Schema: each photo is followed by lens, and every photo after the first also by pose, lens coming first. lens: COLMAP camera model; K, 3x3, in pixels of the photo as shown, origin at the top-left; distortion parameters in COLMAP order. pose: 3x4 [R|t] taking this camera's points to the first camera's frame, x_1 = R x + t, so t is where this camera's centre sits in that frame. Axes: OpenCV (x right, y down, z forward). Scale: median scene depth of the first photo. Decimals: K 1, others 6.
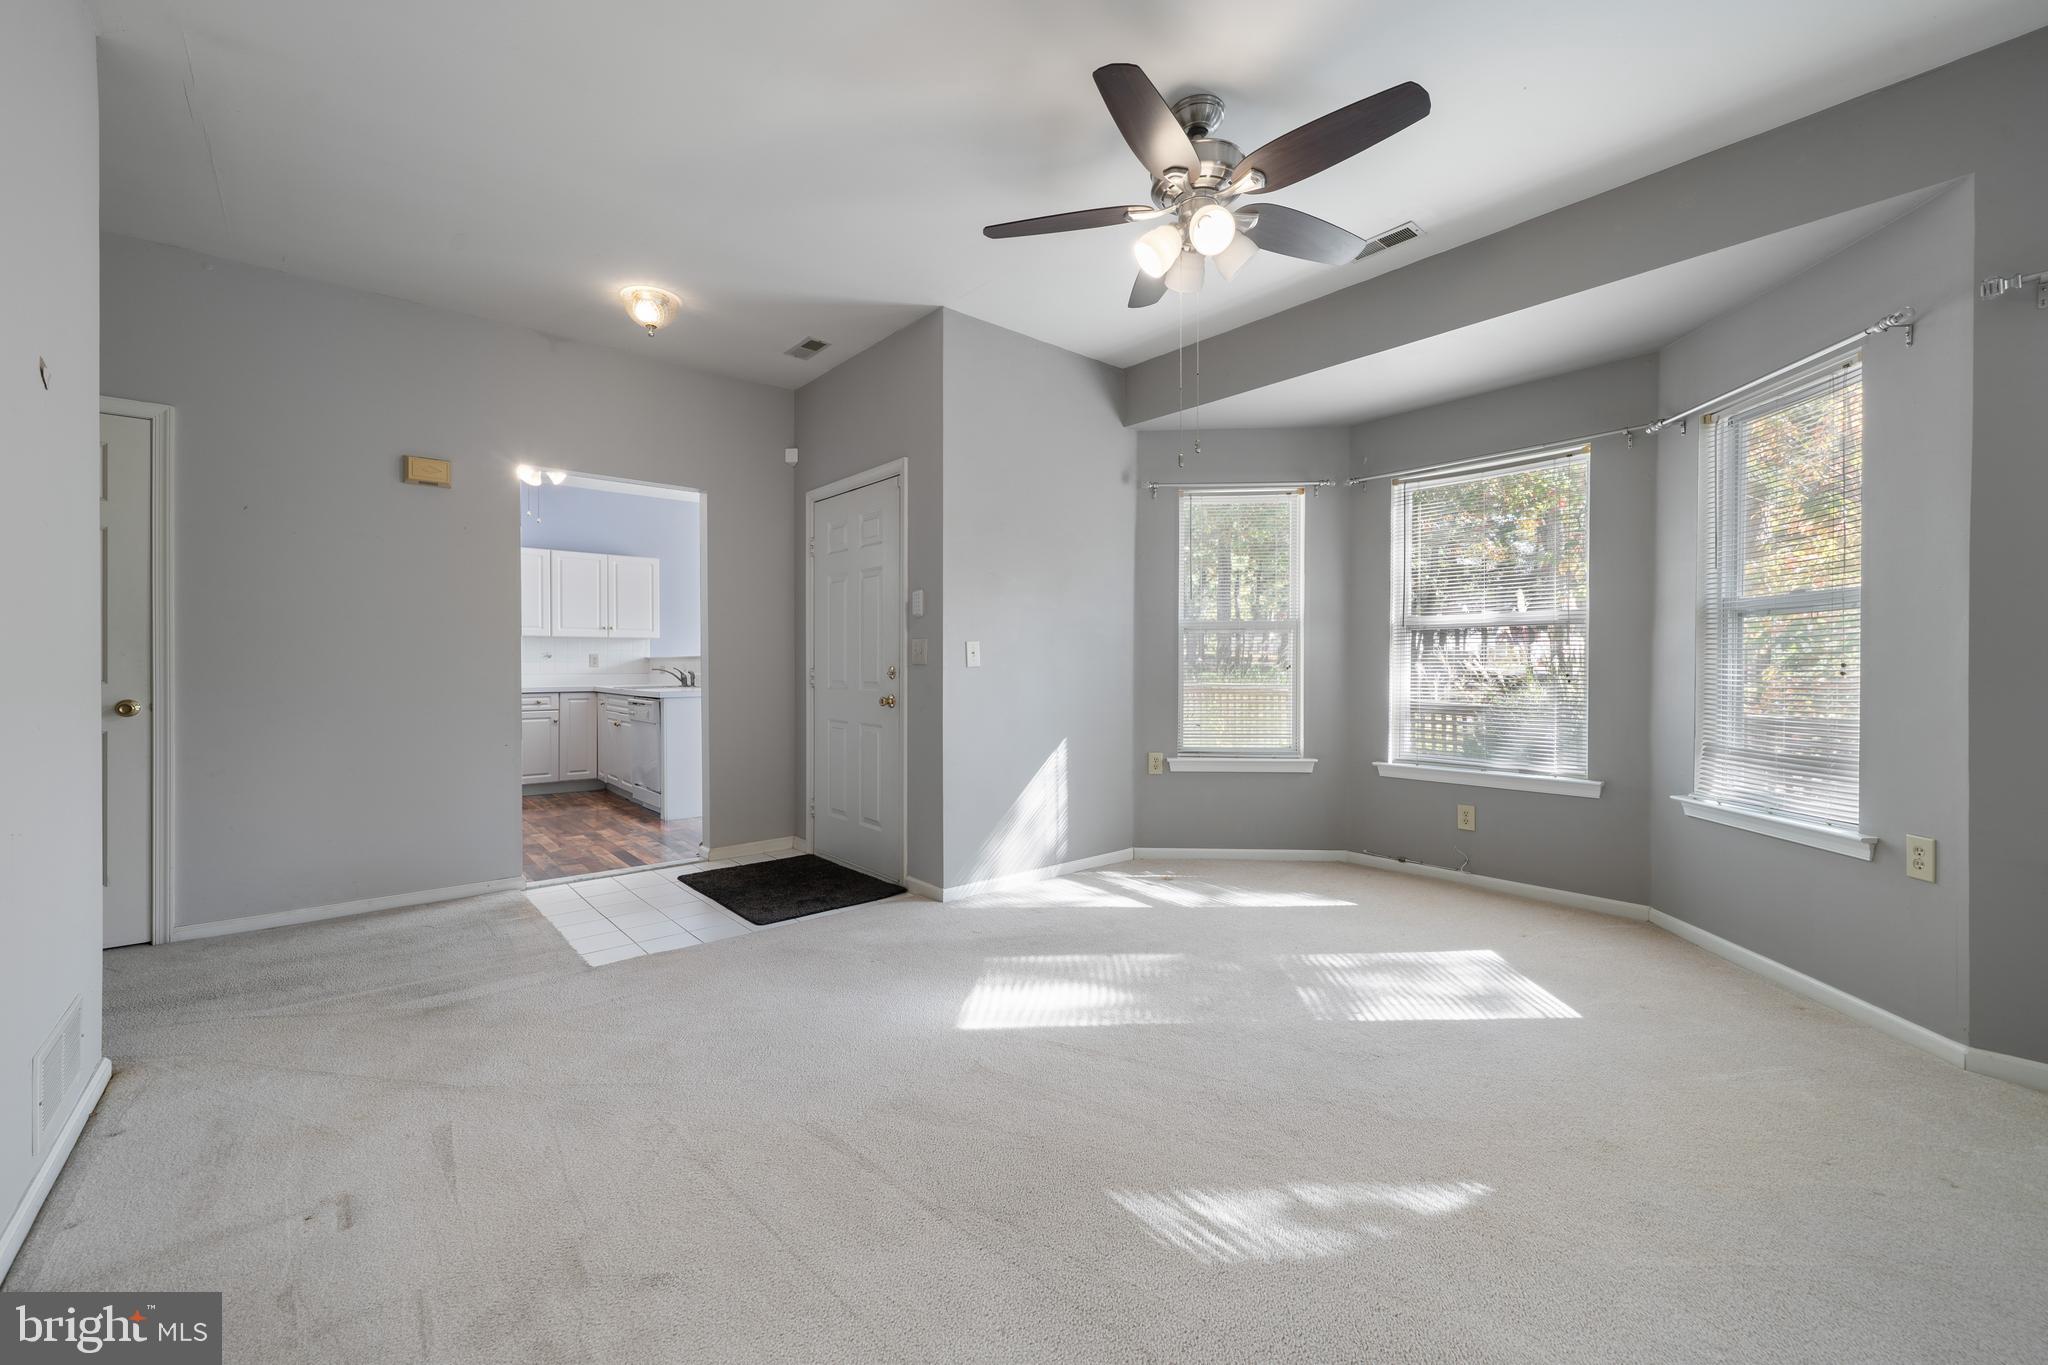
lens RADIAL K [[818.1, 0, 1037.9], [0, 818.1, 674.7], [0, 0, 1]] dist [0.000395, -0.000054]
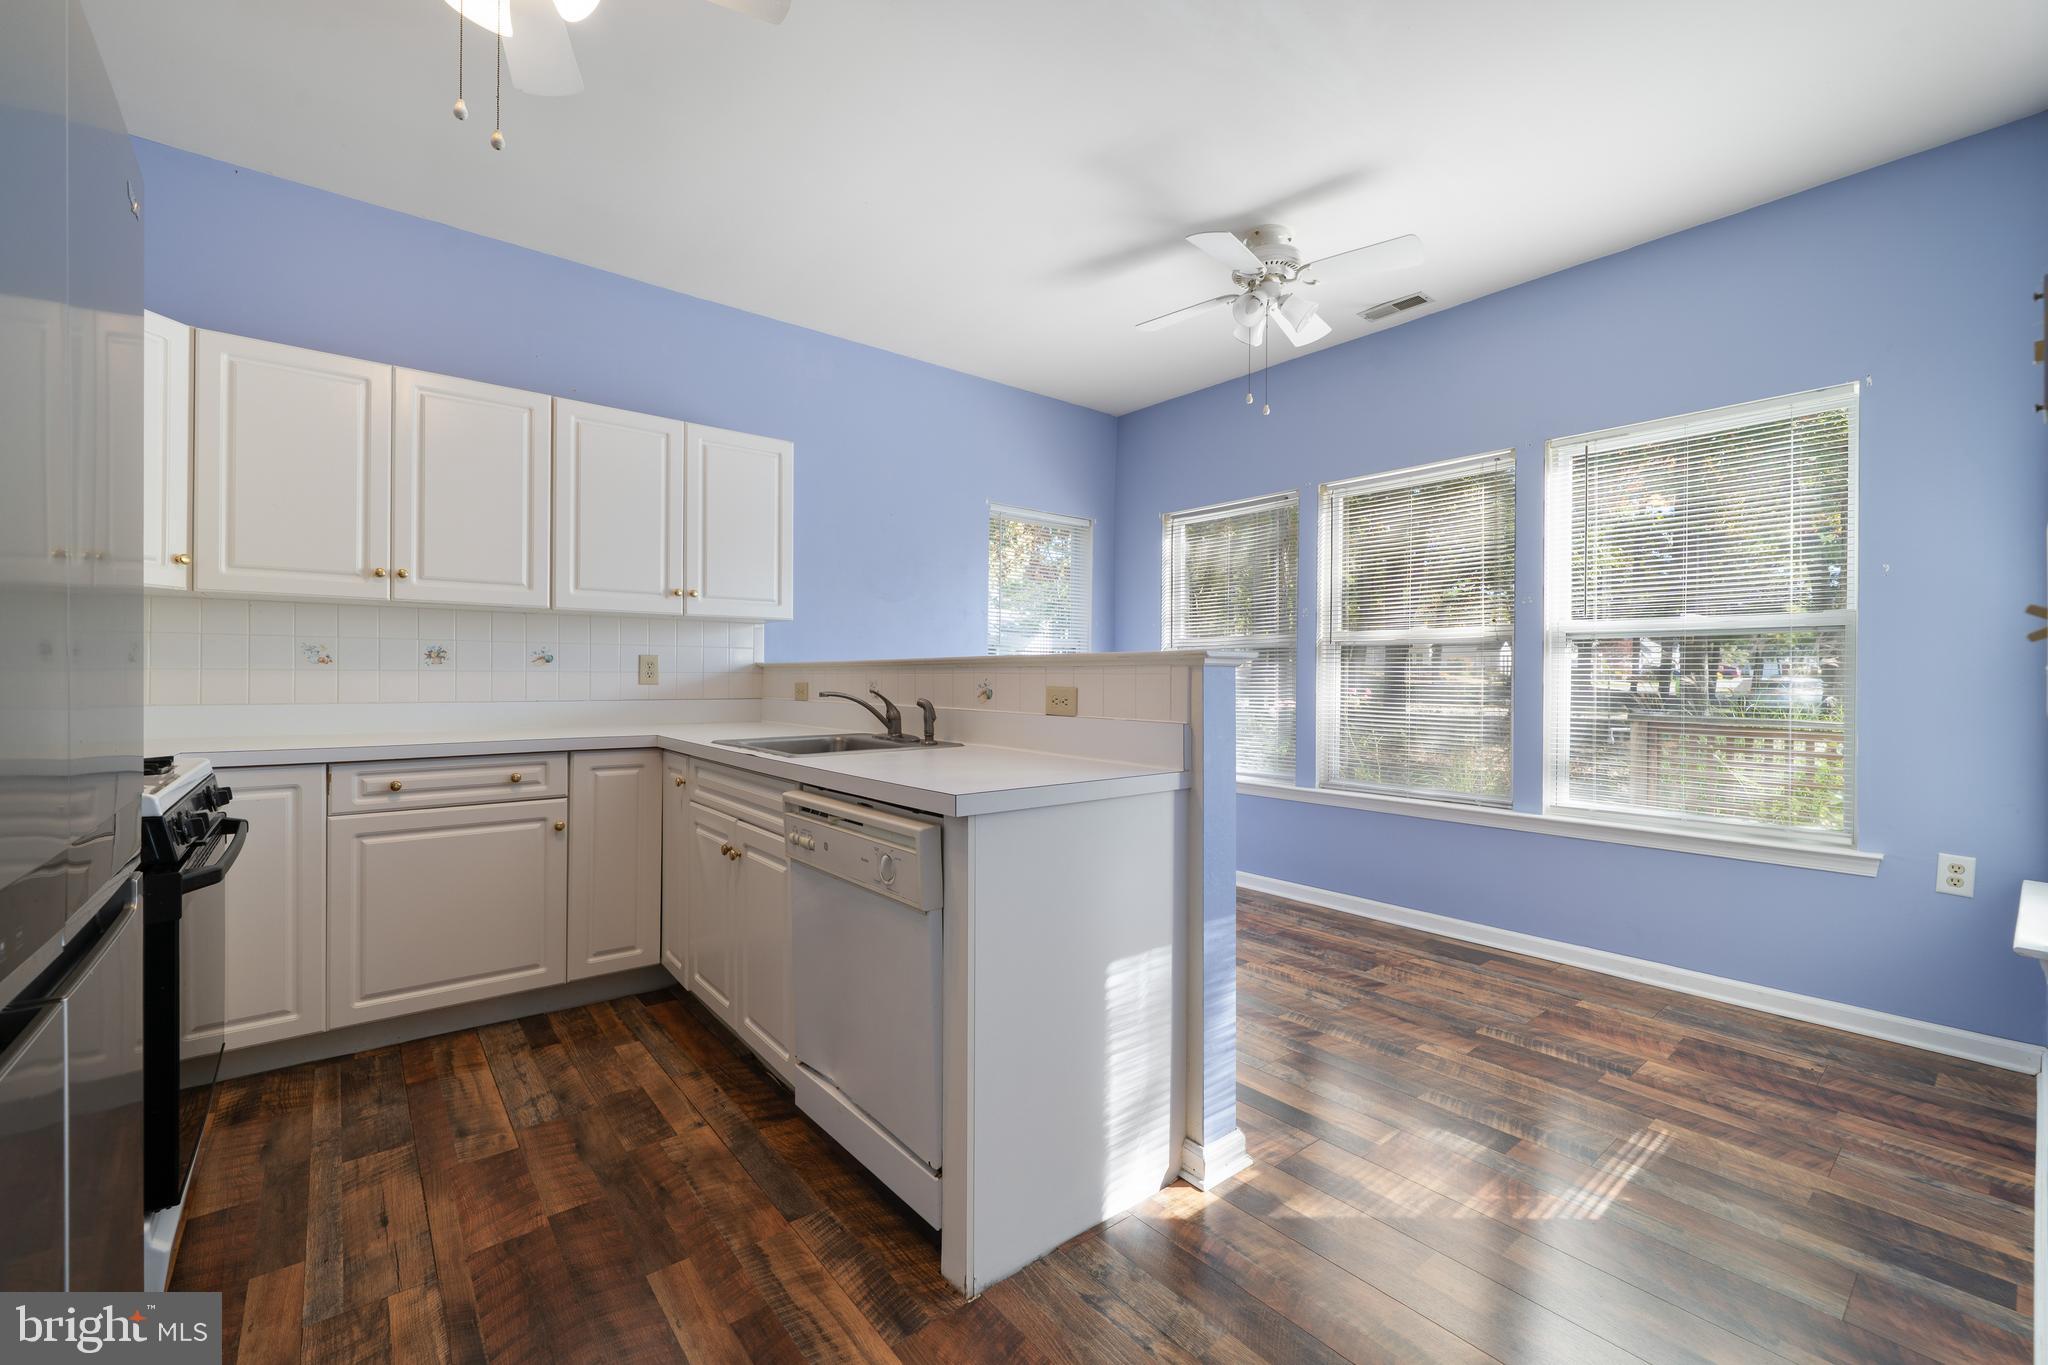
lens RADIAL K [[818.1, 0, 1017.4], [0, 818.1, 679.3], [0, 0, 1]] dist [0.000395, -0.000054]
pose [[0.999551, 0.008272, -0.028811, -0.356501], [-0.008552, 0.999917, -0.009617, -0.010083], [0.028730, 0.009859, 0.999539, 0.609079]]
